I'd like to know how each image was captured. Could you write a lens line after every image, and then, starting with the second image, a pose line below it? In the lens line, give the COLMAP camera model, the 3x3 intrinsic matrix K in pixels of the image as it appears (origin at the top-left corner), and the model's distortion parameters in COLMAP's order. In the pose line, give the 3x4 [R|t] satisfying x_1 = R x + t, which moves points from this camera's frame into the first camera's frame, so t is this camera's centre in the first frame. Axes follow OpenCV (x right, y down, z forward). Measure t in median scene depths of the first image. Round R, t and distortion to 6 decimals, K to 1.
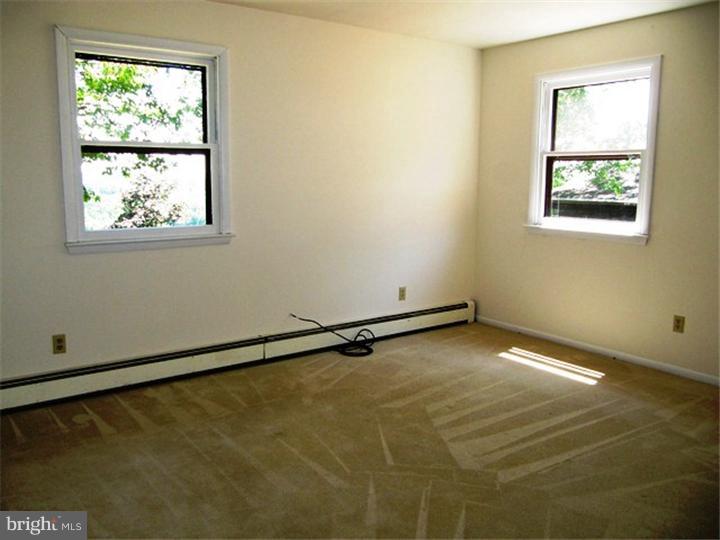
lens RADIAL K [[630.9, 0, 336.7], [0, 630.9, 268.7], [0, 0, 1]] dist [0.041065, 0.001734]
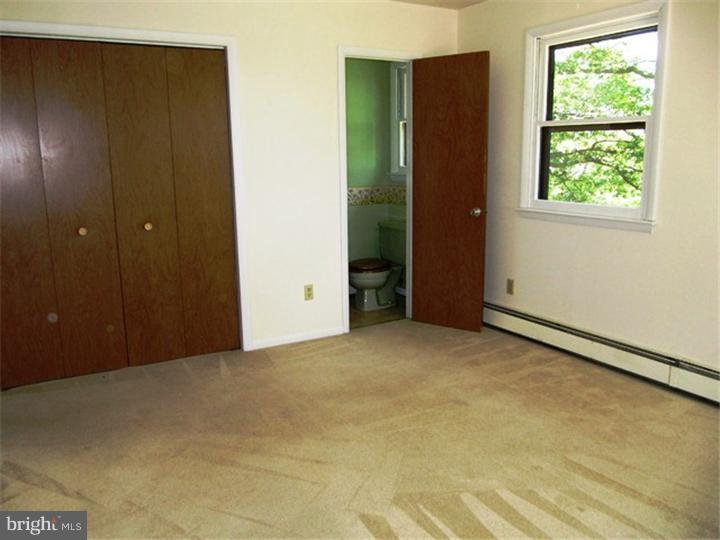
lens RADIAL K [[630.9, 0, 336.7], [0, 630.9, 268.7], [0, 0, 1]] dist [0.041065, 0.001734]
pose [[-0.106946, 0.189828, -0.975975, 0.824055], [-0.139284, 0.969065, 0.203747, -0.125097], [0.984460, 0.157728, -0.077198, 0.754854]]
